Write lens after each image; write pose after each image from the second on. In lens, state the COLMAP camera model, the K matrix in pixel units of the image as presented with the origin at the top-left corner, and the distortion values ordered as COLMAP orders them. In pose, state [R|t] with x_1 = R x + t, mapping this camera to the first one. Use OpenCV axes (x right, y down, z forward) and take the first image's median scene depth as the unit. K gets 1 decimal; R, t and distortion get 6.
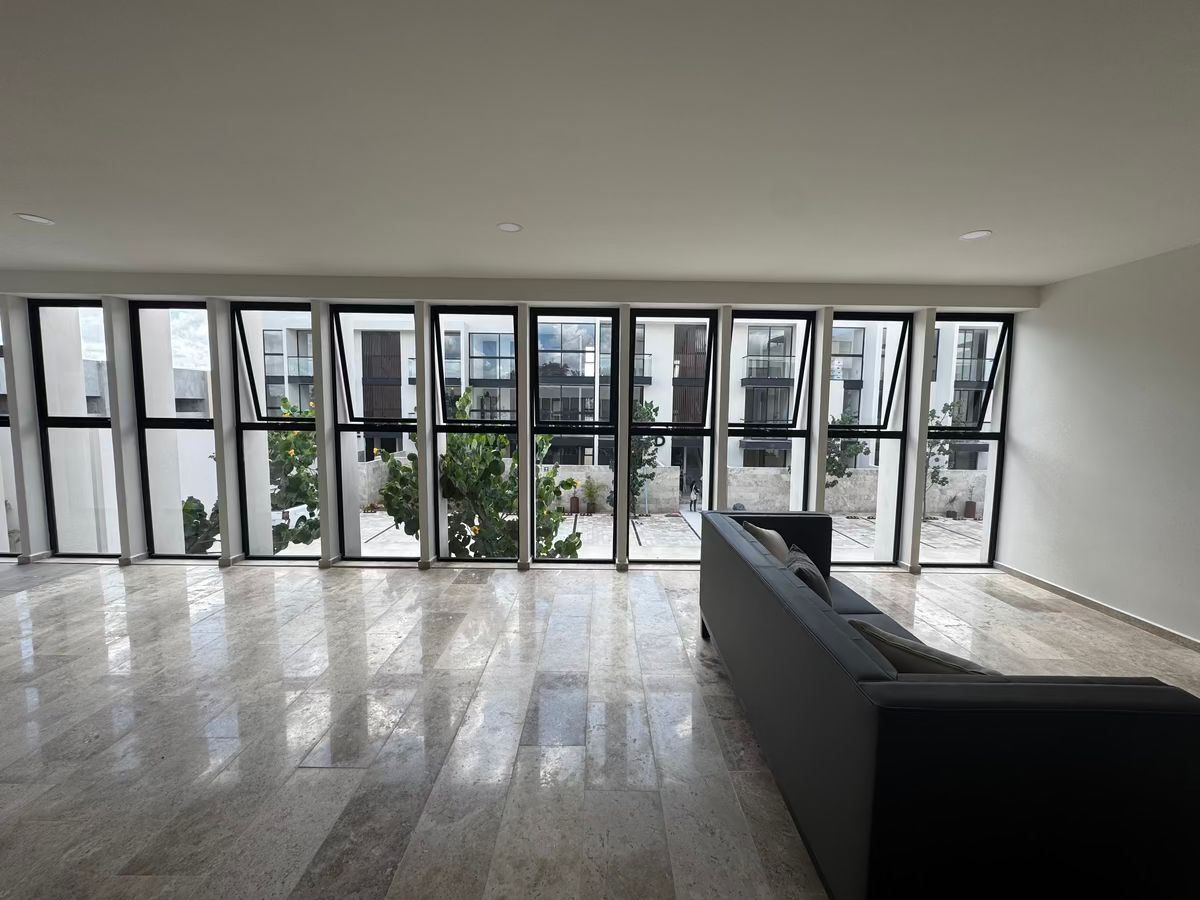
lens RADIAL K [[477.8, 0, 600.3], [0, 477.8, 449.3], [0, 0, 1]] dist [-0.000303, 0.000039]
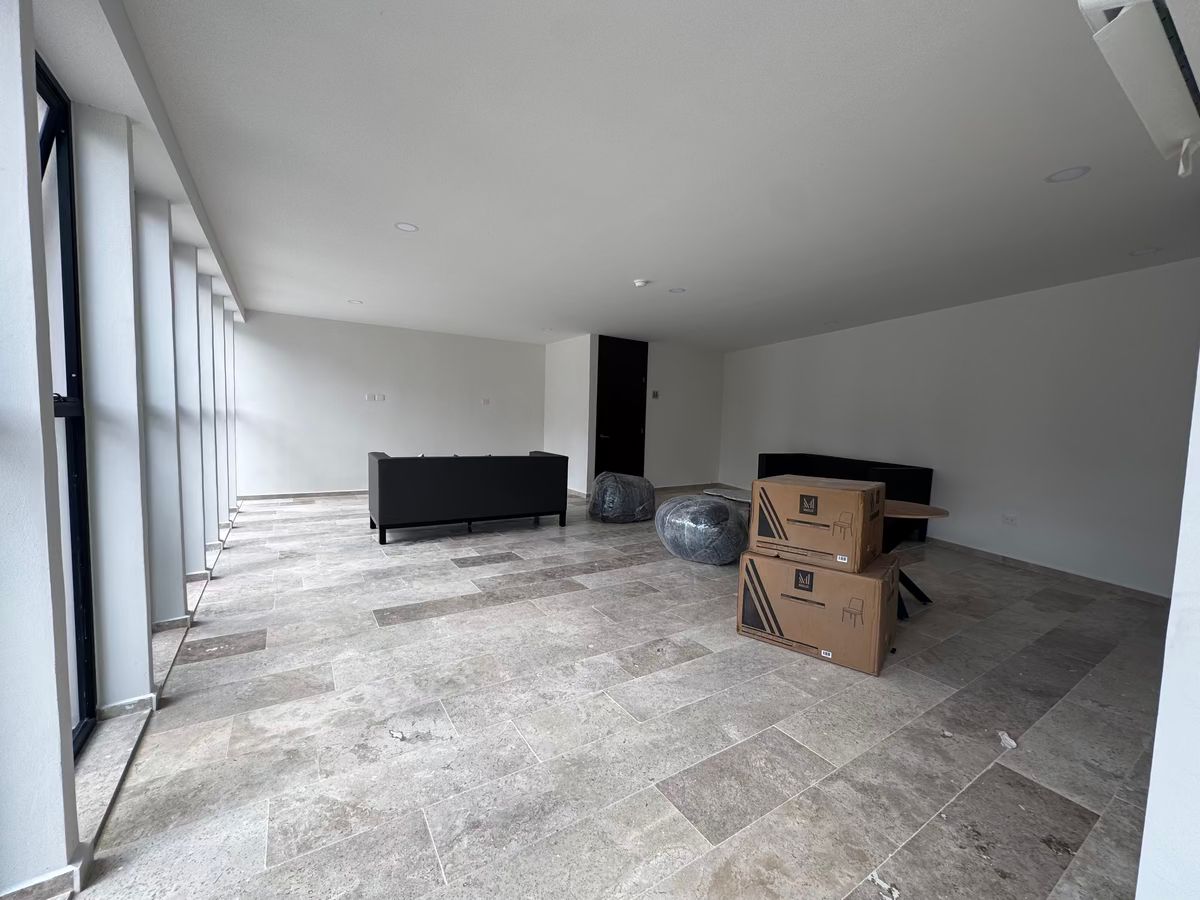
lens RADIAL K [[477.8, 0, 603.5], [0, 477.8, 450.1], [0, 0, 1]] dist [-0.000303, 0.000039]
pose [[-0.545671, -0.089883, 0.833165, -0.994261], [0.033059, 0.991148, 0.128578, -0.045035], [-0.837347, 0.097705, -0.537870, 0.877210]]
